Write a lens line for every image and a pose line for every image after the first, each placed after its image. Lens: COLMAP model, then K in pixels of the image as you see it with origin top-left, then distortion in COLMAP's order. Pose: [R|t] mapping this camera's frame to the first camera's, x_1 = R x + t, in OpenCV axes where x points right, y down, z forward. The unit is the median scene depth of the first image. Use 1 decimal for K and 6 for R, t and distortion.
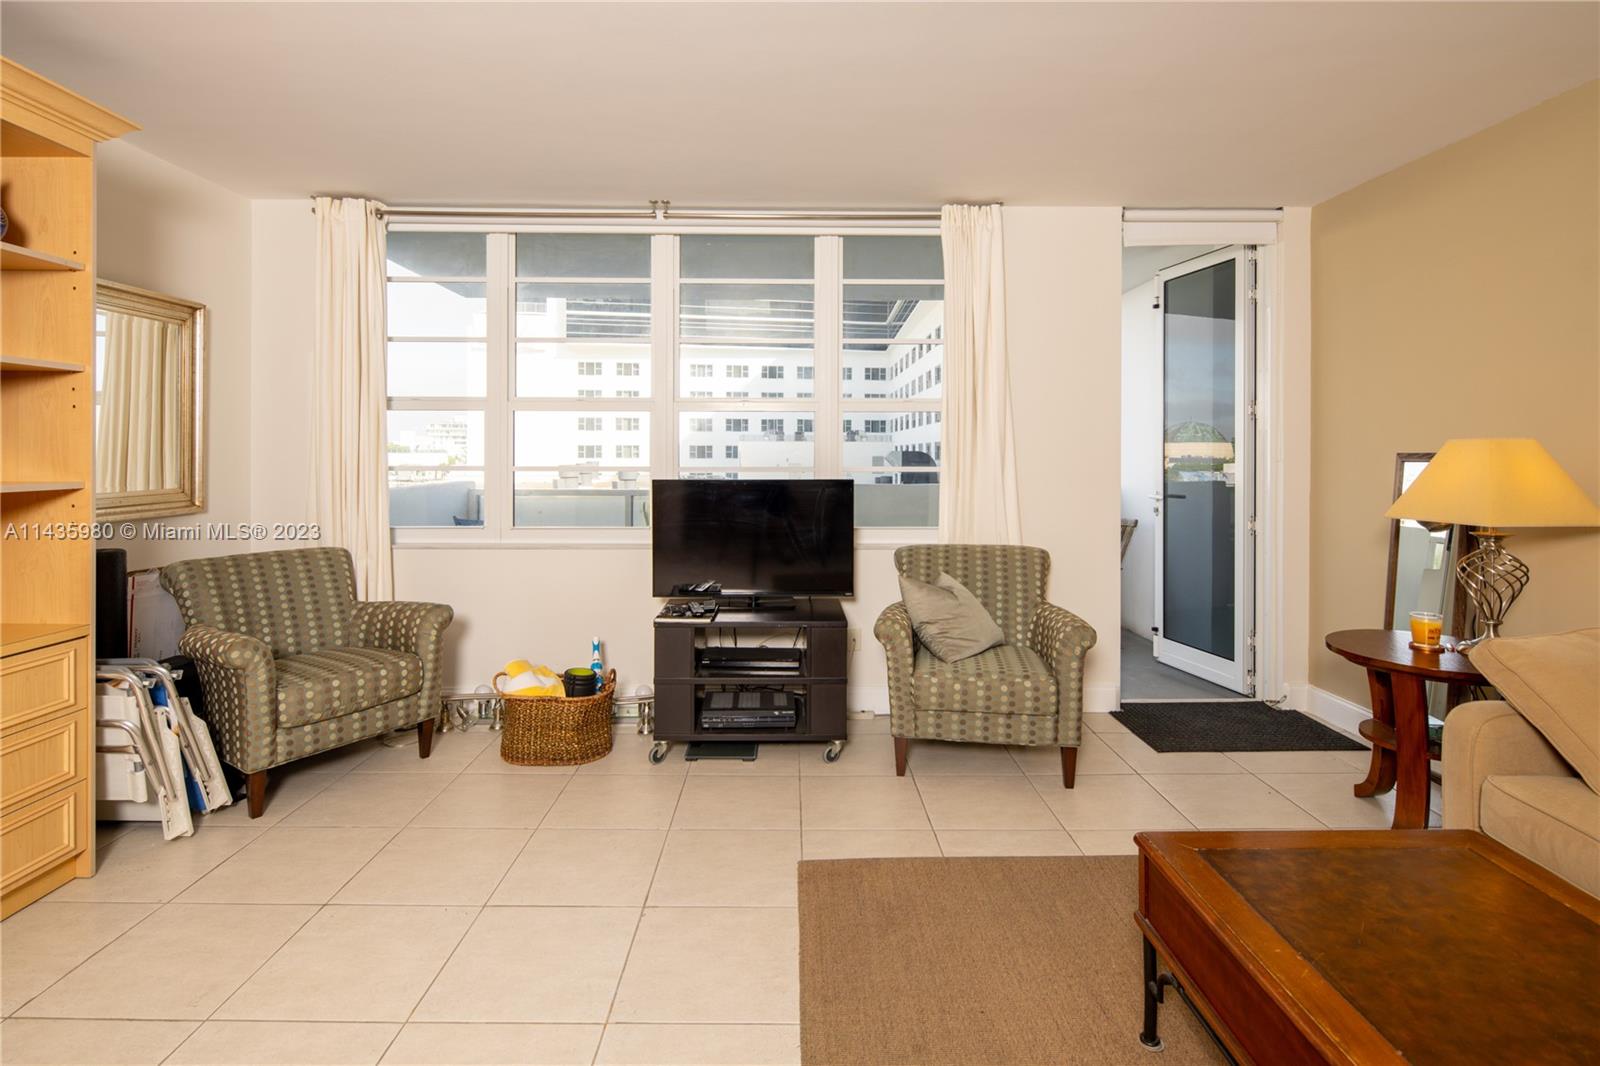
lens RADIAL K [[777.0, 0, 801.9], [0, 777.0, 461.4], [0, 0, 1]] dist [0.002712, -0.004526]
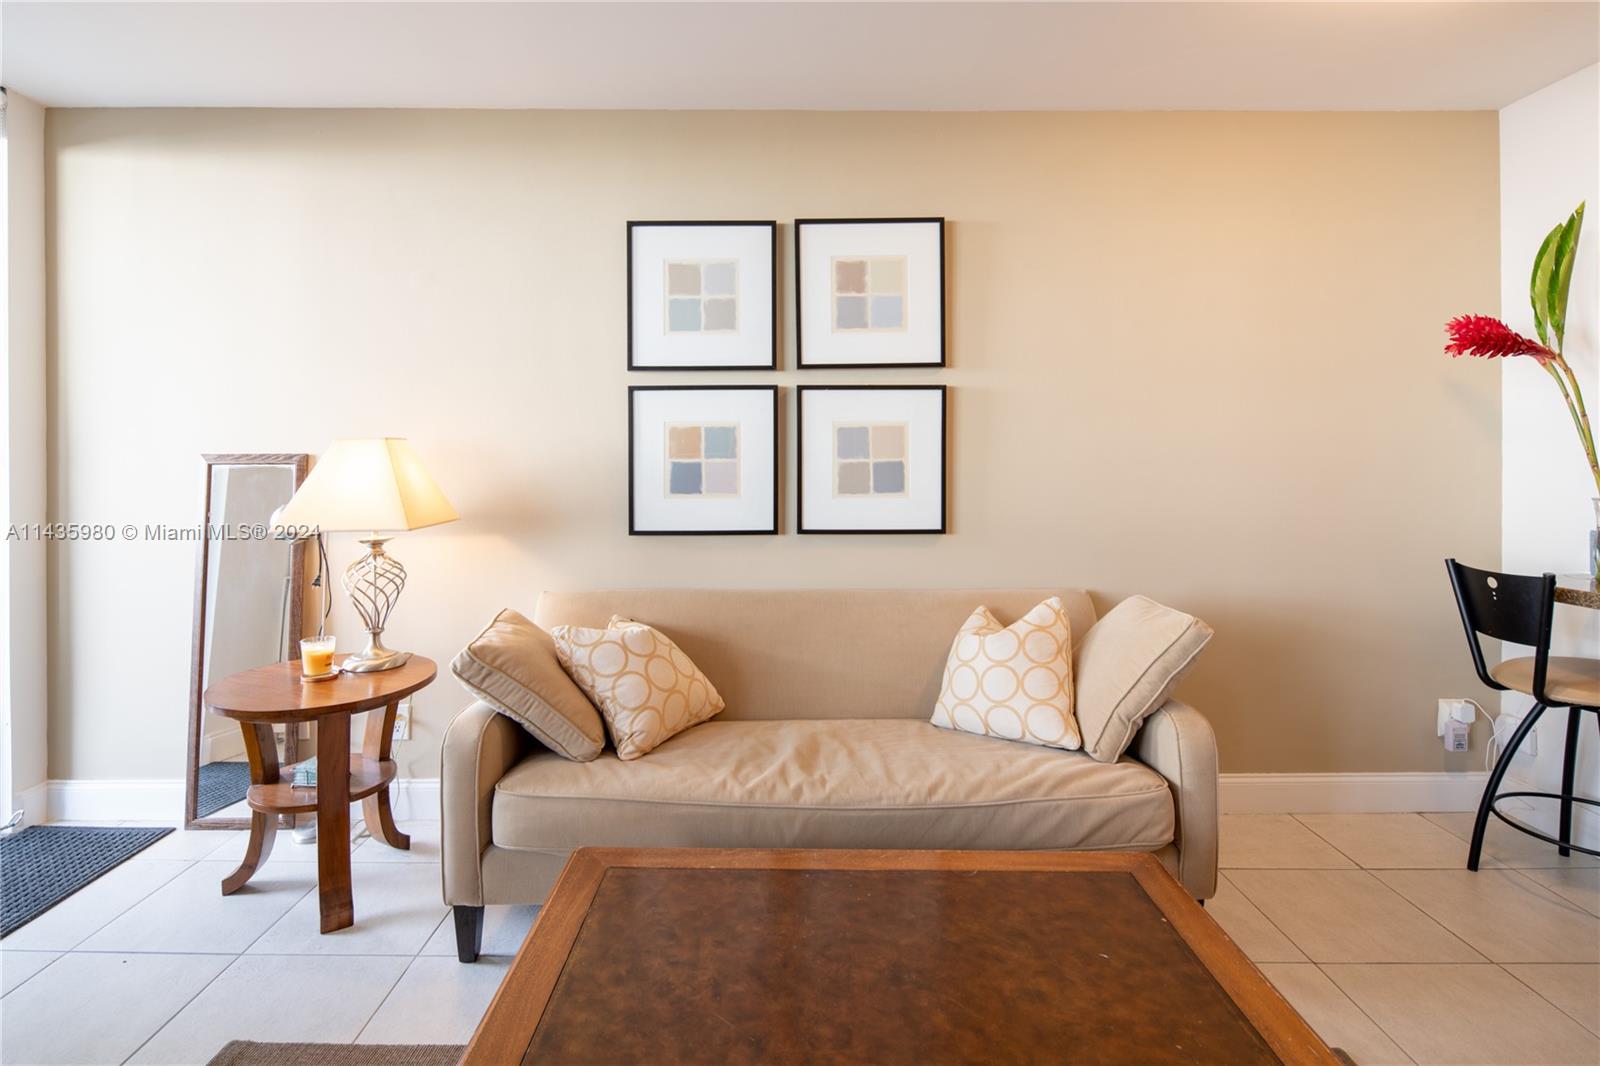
lens RADIAL K [[777.0, 0, 780.4], [0, 777.0, 462.3], [0, 0, 1]] dist [0.002712, -0.004526]
pose [[0.015459, -0.007710, 0.999851, -0.043587], [0.005615, 0.999955, 0.007624, -0.002122], [-0.999865, 0.005496, 0.015501, 0.383829]]
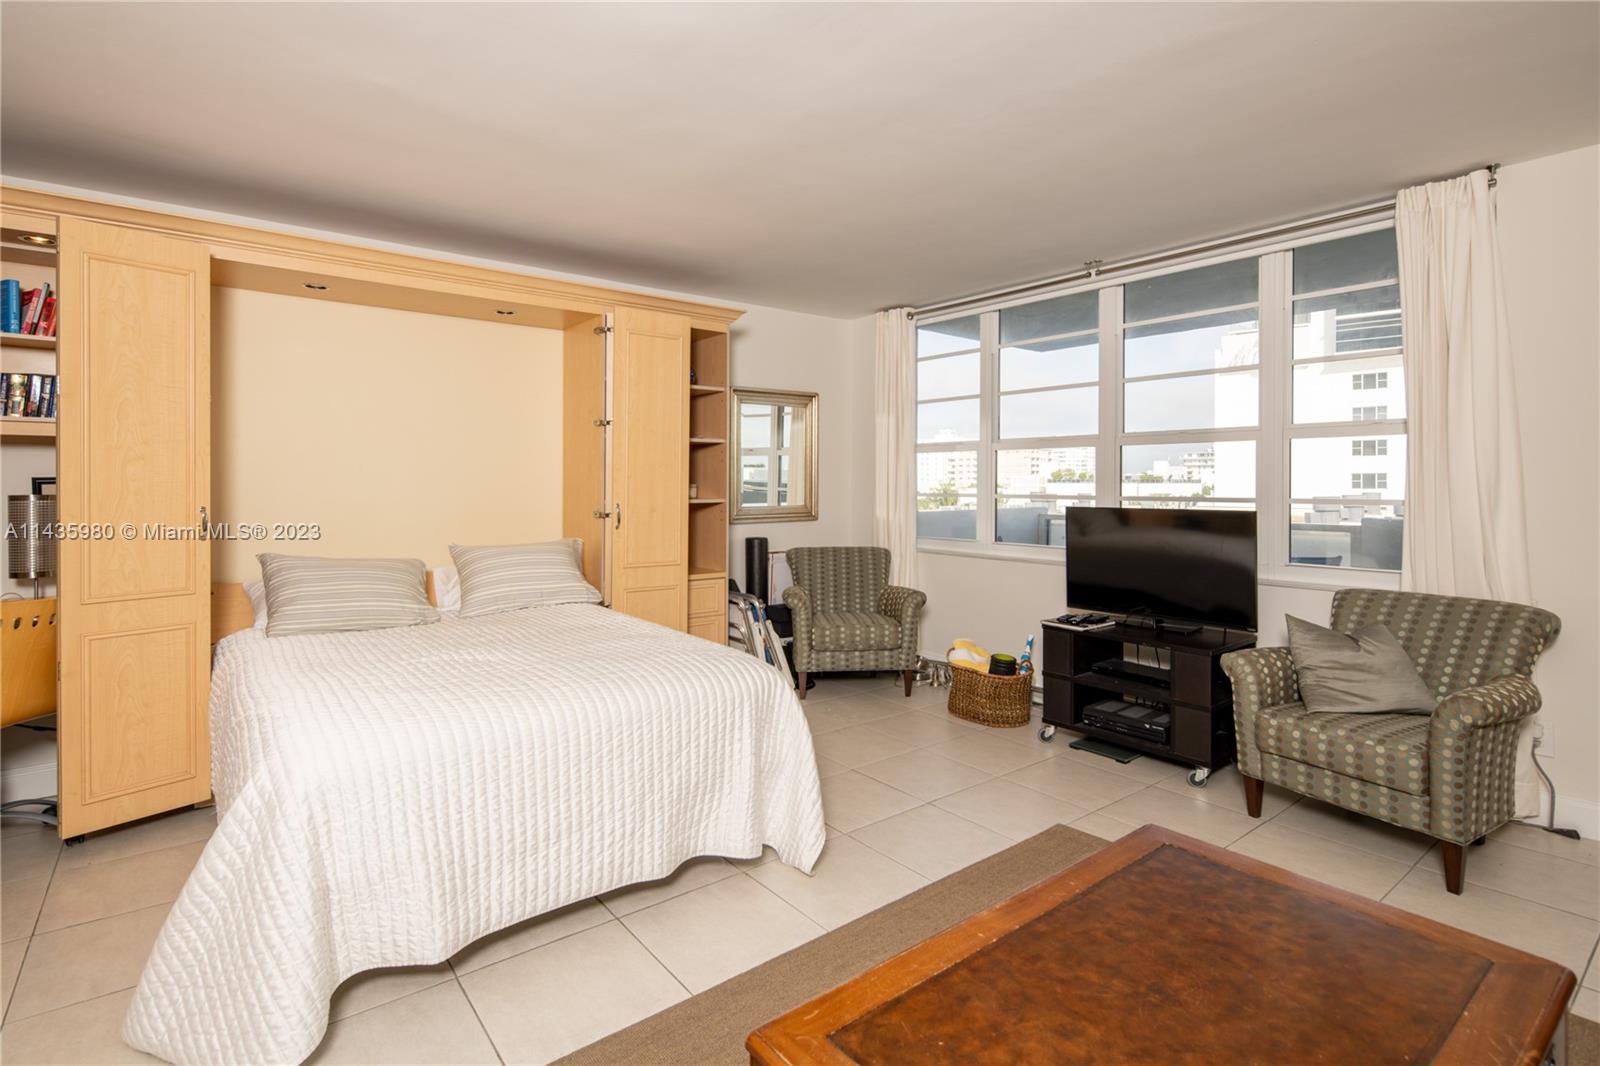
lens RADIAL K [[777.0, 0, 786.9], [0, 777.0, 487.7], [0, 0, 1]] dist [0.002712, -0.004526]
pose [[0.608496, 0.002884, -0.793552, 0.523645], [-0.006856, 0.999975, -0.001622, 0.000196], [0.793527, 0.006428, 0.608501, -0.049997]]
